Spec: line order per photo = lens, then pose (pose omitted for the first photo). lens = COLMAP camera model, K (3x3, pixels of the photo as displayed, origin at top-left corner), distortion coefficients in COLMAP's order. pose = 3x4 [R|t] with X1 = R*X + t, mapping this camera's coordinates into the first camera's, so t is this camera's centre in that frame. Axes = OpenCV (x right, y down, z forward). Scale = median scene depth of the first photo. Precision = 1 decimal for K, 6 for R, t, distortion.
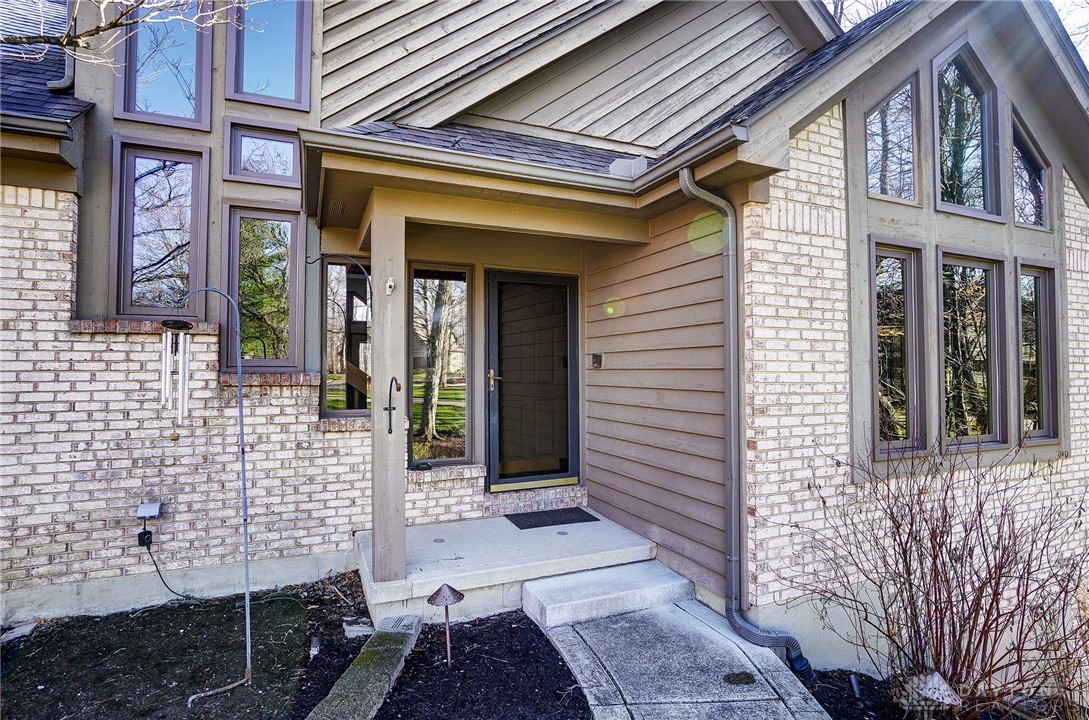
lens RADIAL K [[585.6, 0, 544.5], [0, 585.6, 360.0], [0, 0, 1]] dist [-0.027712, 0.000147]
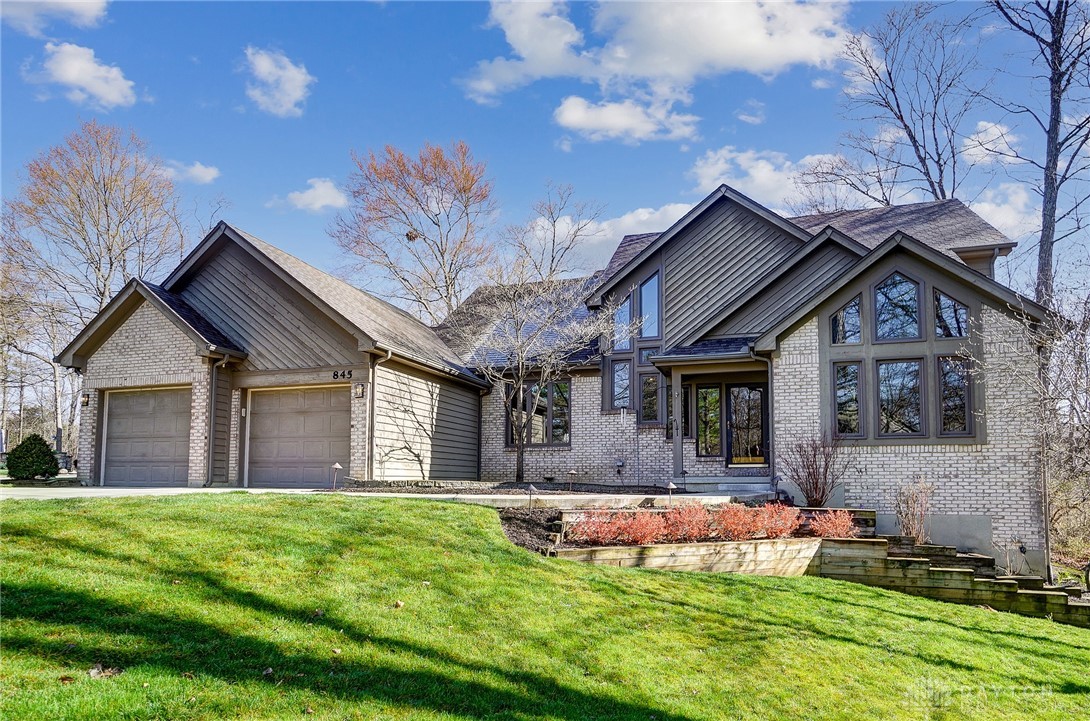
lens RADIAL K [[586.2, 0, 545.0], [0, 586.2, 360.5], [0, 0, 1]] dist [-0.027712, 0.000147]
pose [[0.735565, -0.127508, -0.665347, 1.323294], [-0.002178, 0.981678, -0.190537, 0.302161], [0.677451, 0.141601, 0.721810, -1.823315]]
